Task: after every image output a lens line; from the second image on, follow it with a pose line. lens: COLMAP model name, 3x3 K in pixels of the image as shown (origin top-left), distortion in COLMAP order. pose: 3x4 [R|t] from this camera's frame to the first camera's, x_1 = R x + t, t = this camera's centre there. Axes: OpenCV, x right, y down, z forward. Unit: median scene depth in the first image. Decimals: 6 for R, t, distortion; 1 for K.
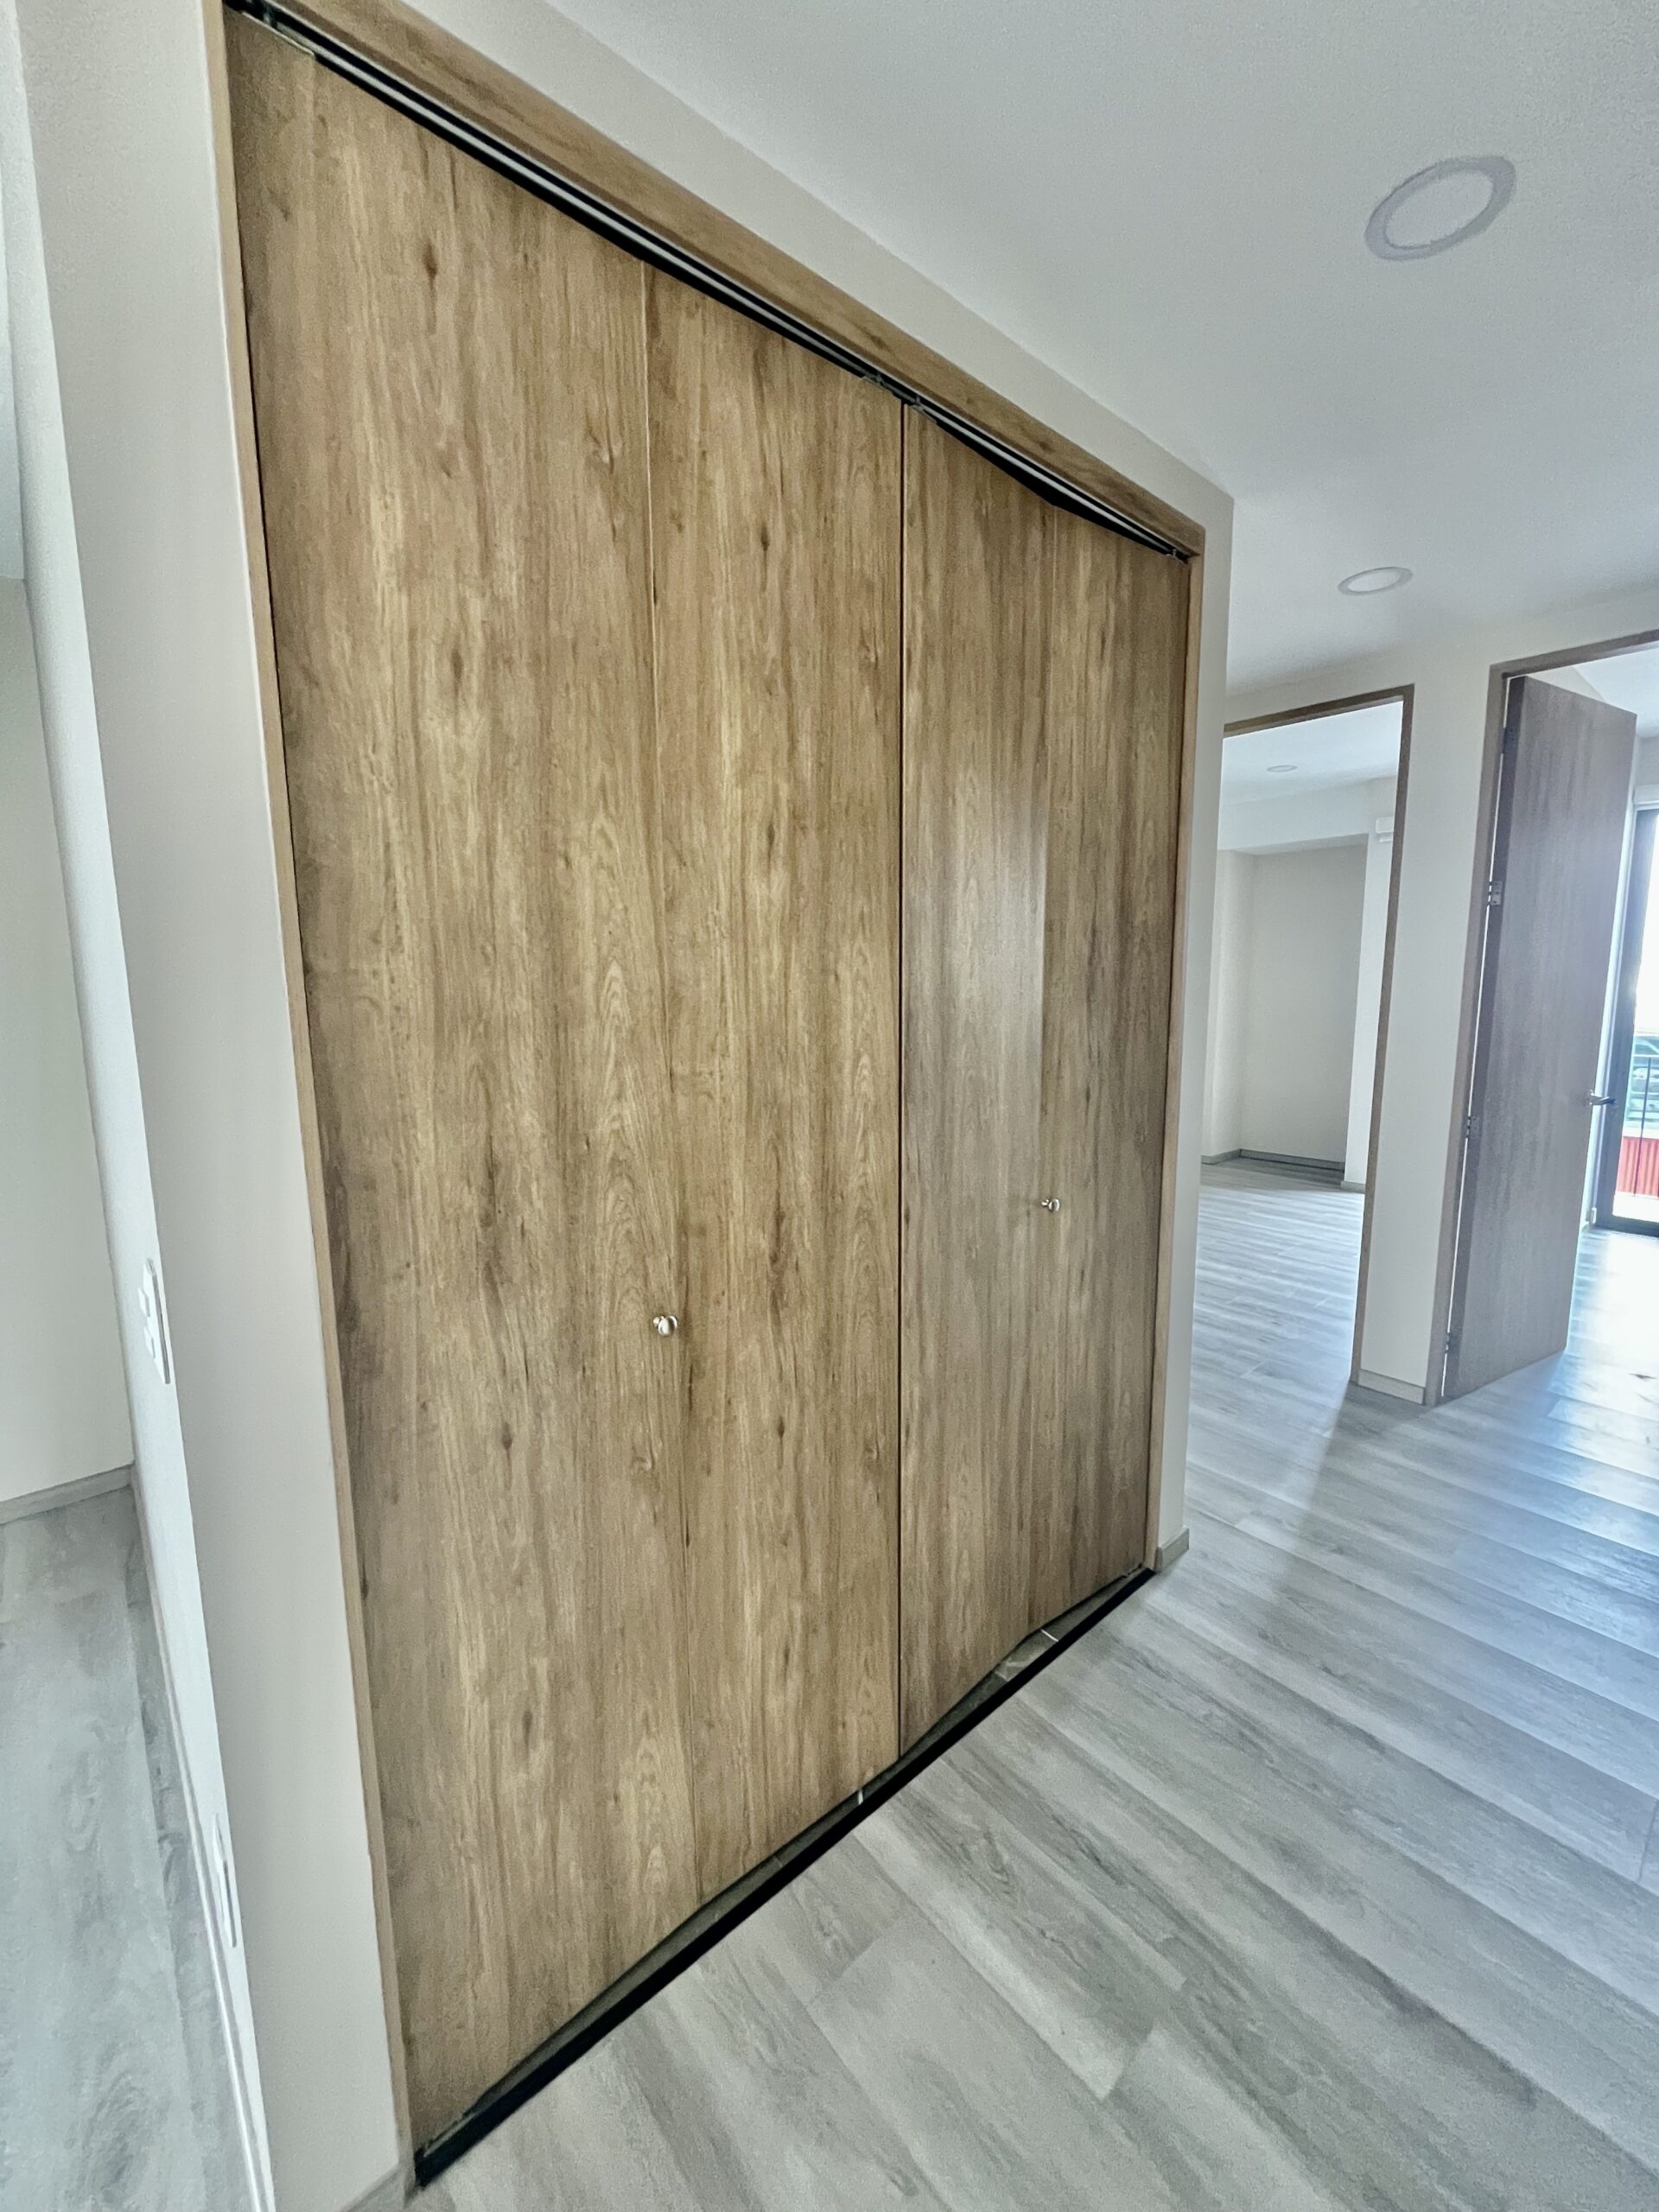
lens RADIAL K [[892.0, 0, 828.7], [0, 892.0, 1098.0], [0, 0, 1]] dist [-0.005303, 0.001379]
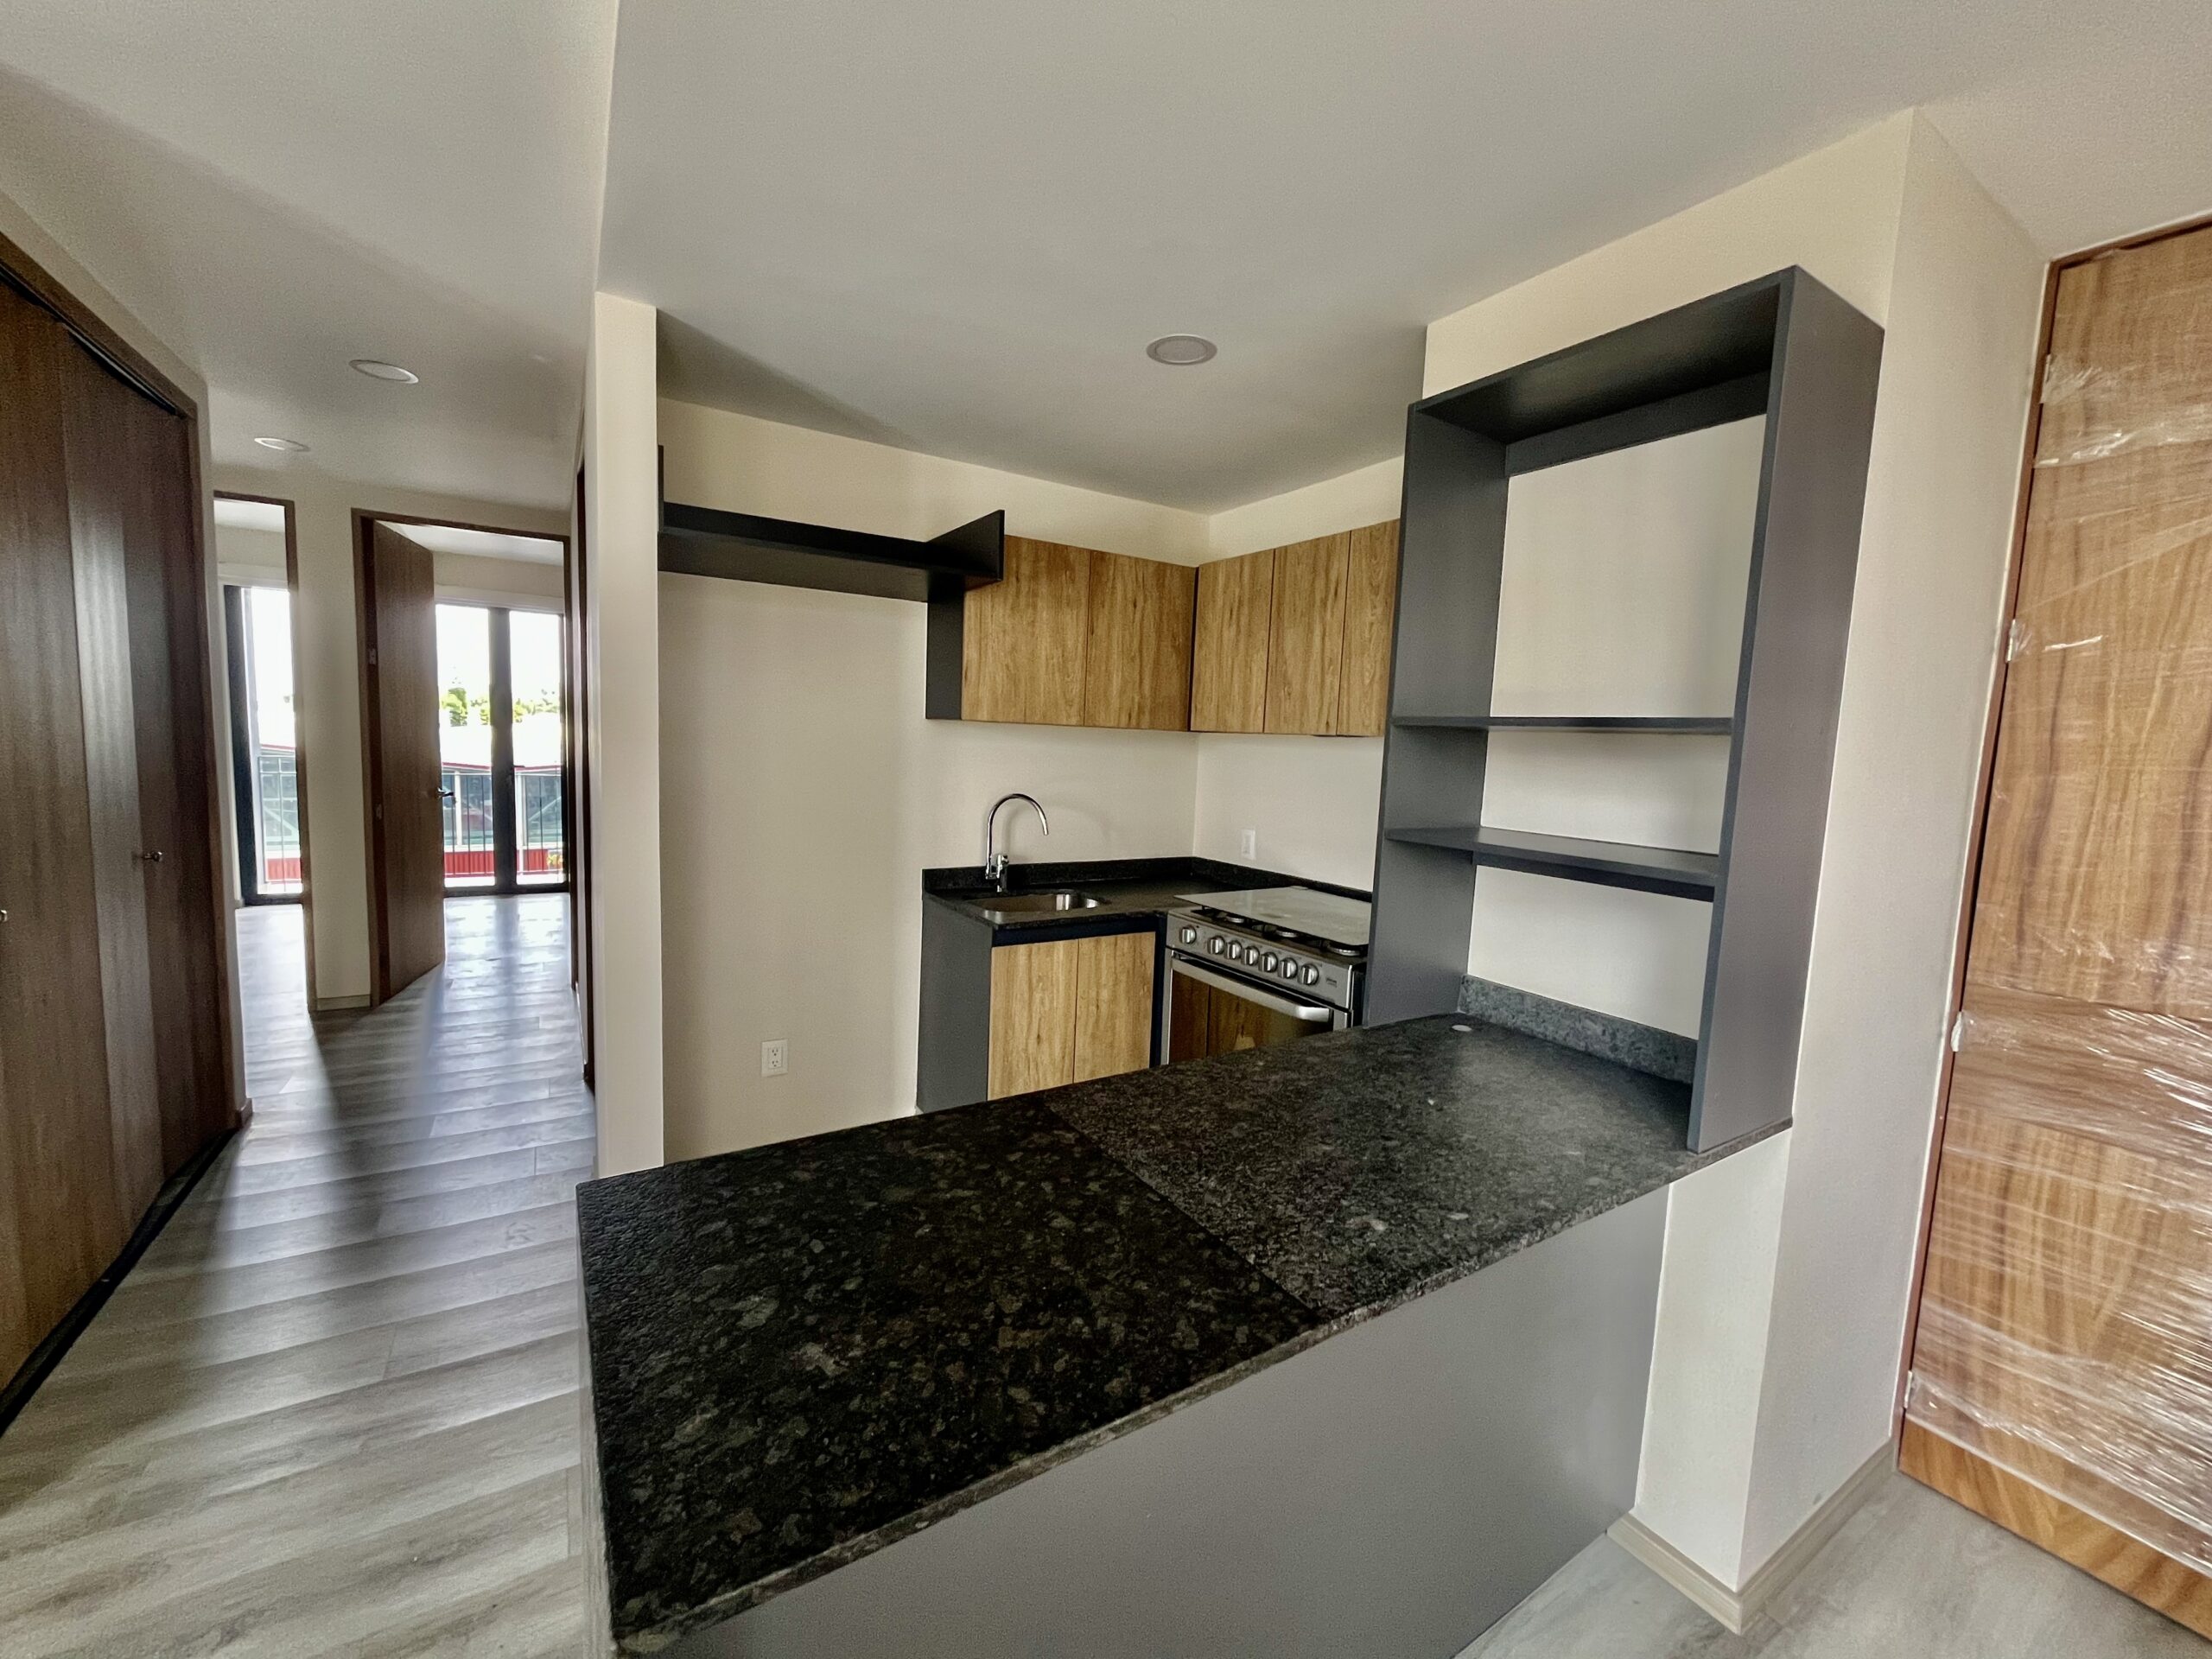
lens RADIAL K [[892.0, 0, 1103.3], [0, 892.0, 822.5], [0, 0, 1]] dist [-0.005303, 0.001379]
pose [[0.158551, -0.076249, 0.984402, -1.121679], [0.099161, 0.993202, 0.060960, 0.160080], [-0.982359, 0.087949, 0.165035, -0.896113]]
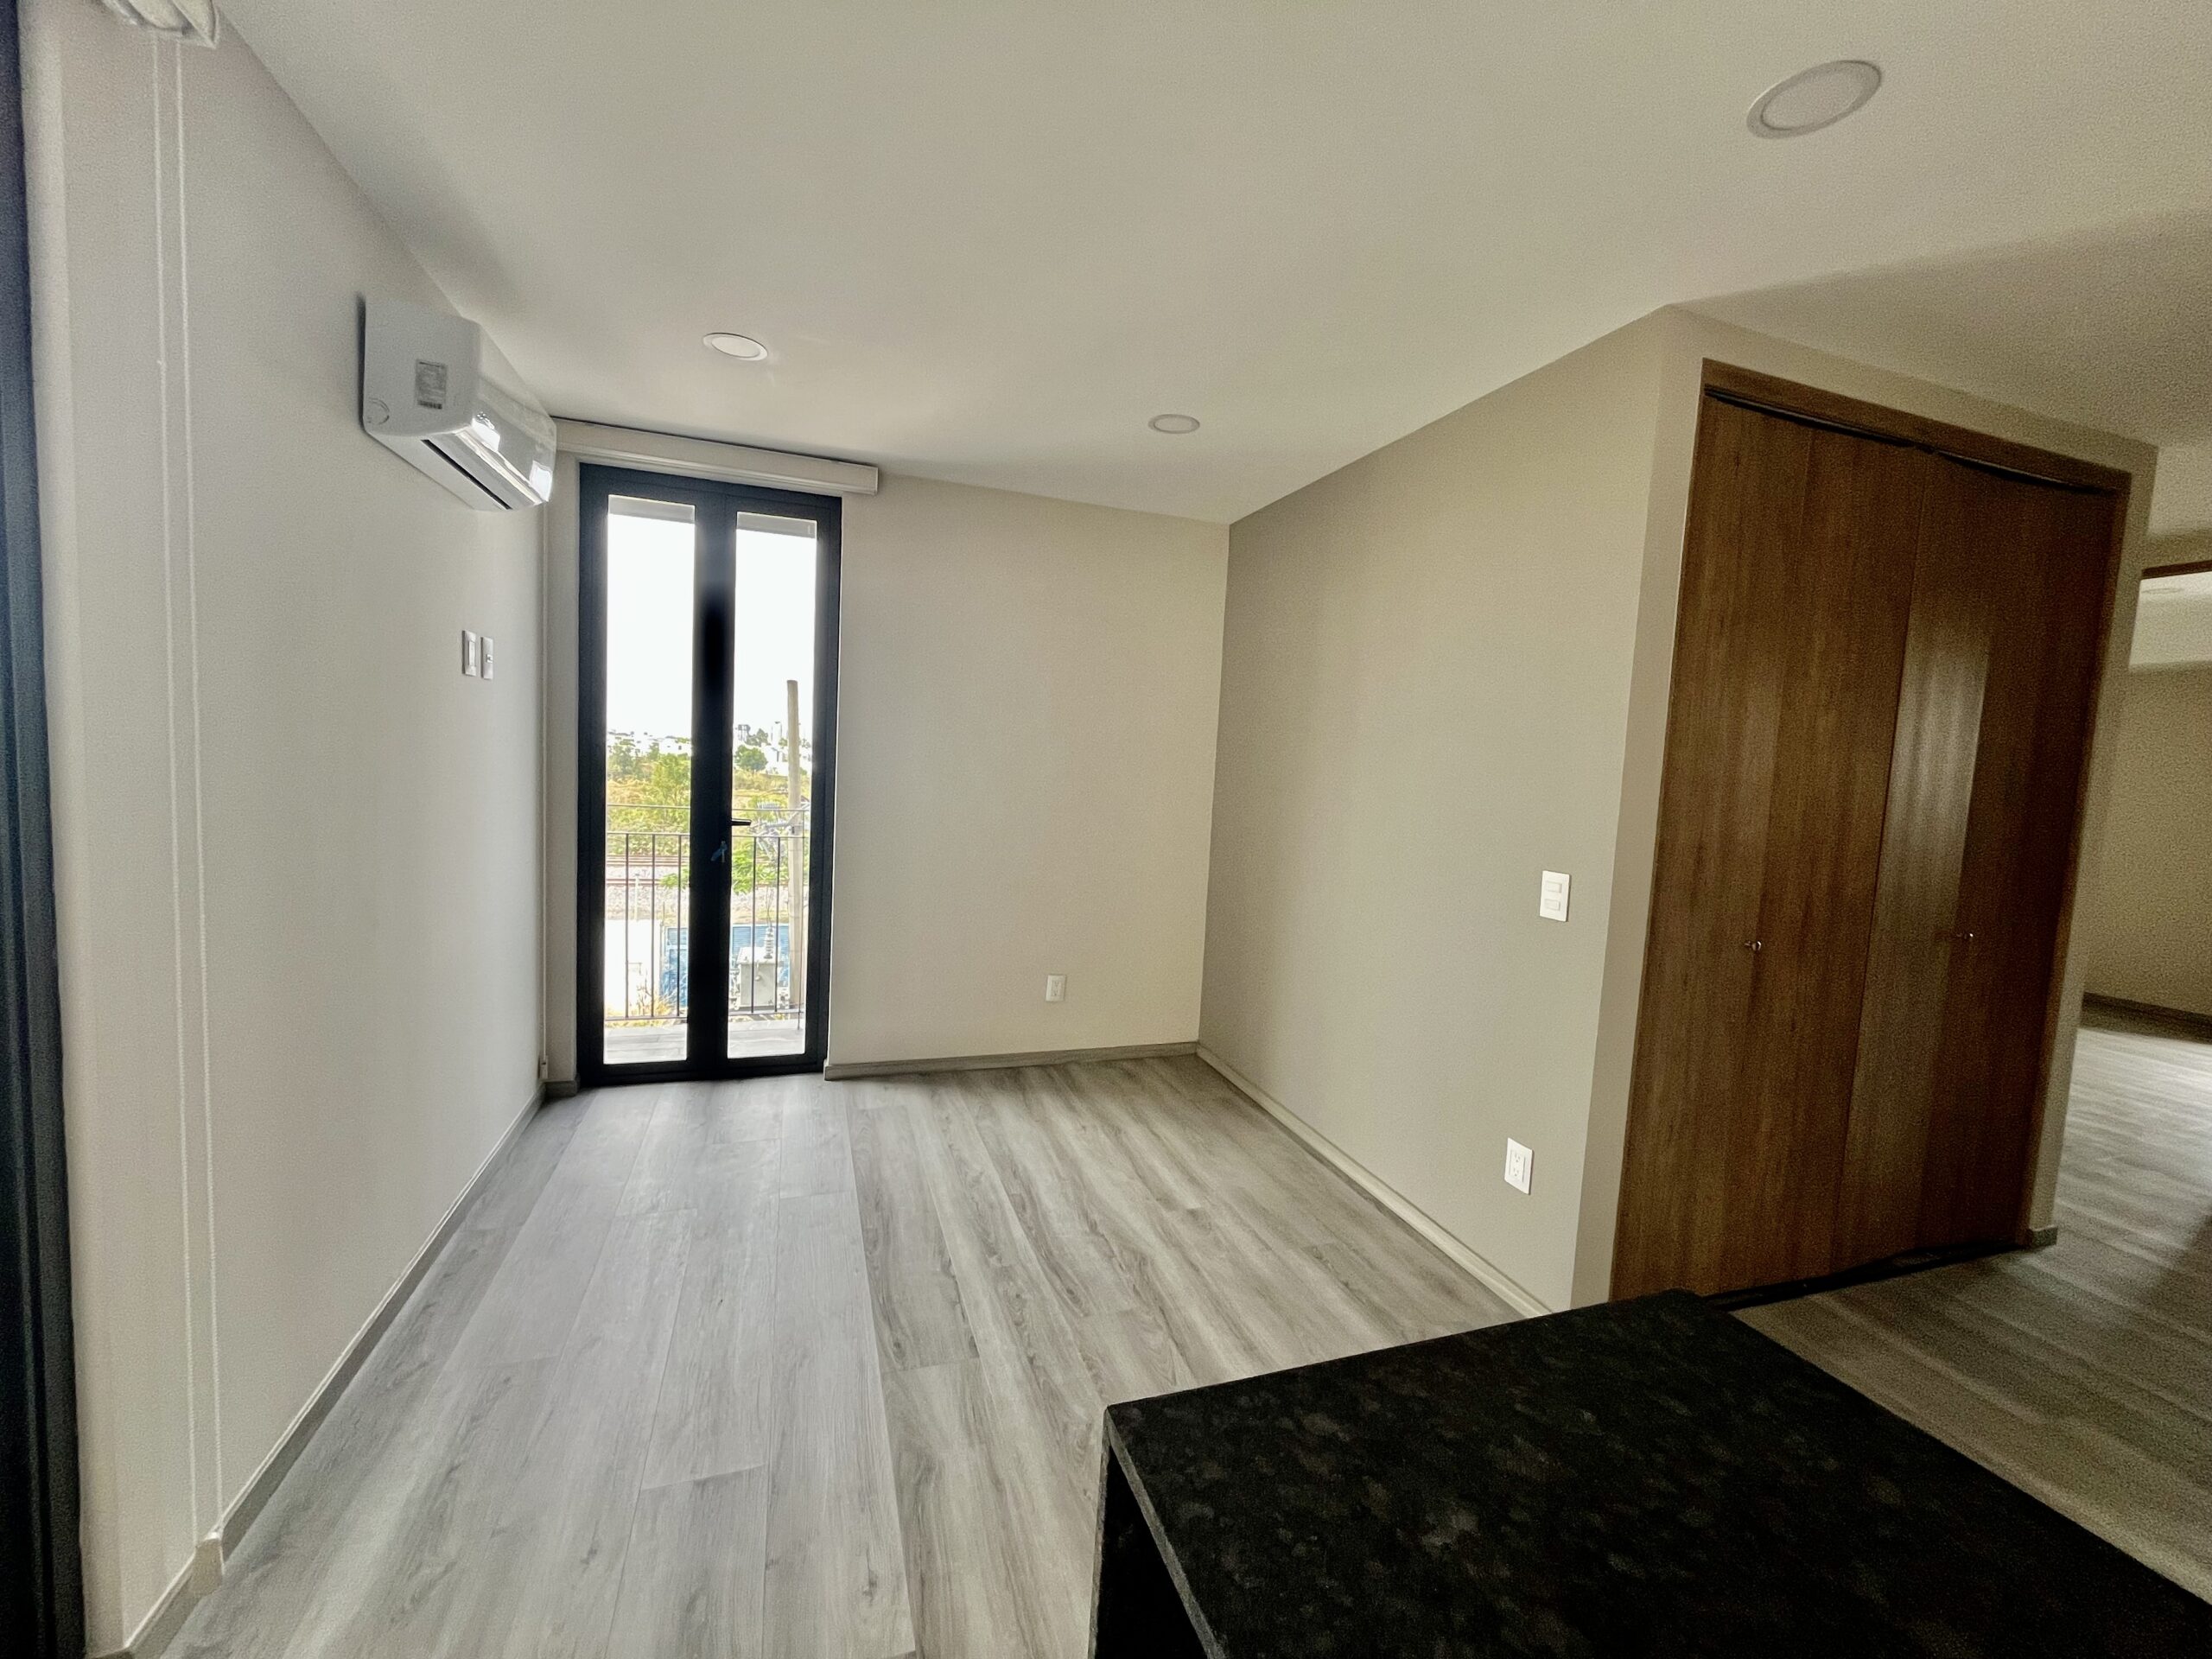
lens RADIAL K [[892.0, 0, 1101.9], [0, 892.0, 829.9], [0, 0, 1]] dist [-0.005303, 0.001379]
pose [[0.925062, 0.084283, -0.370347, -0.660408], [-0.109975, 0.992737, -0.048771, 0.213127], [0.363546, 0.085845, 0.927612, -1.085231]]
